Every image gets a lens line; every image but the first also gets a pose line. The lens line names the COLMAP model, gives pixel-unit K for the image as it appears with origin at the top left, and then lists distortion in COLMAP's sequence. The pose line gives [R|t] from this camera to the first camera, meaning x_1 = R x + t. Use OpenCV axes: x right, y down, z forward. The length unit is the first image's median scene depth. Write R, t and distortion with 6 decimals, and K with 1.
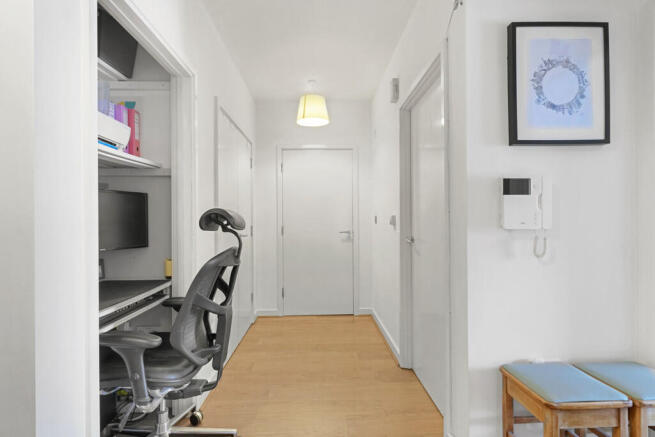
lens RADIAL K [[330.9, 0, 325.5], [0, 330.9, 220.2], [0, 0, 1]] dist [0.004106, 0.000345]
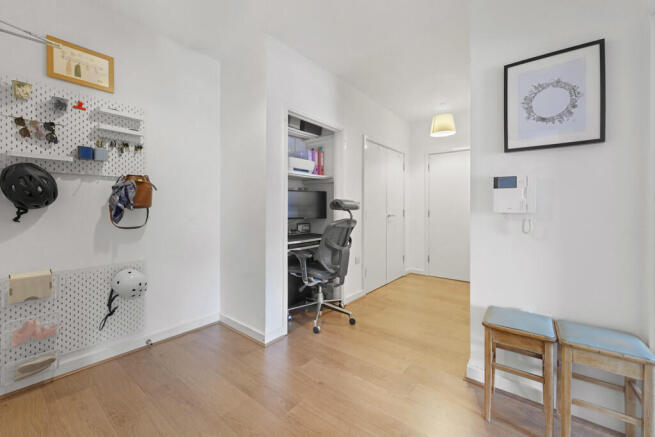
lens RADIAL K [[265.9, 0, 327.6], [0, 265.9, 211.6], [0, 0, 1]] dist [-0.002930, 0.000303]
pose [[0.775299, 0.022145, -0.631207, 0.694888], [-0.009930, 0.999689, 0.022875, 0.003983], [0.631517, -0.011467, 0.775277, -0.347151]]
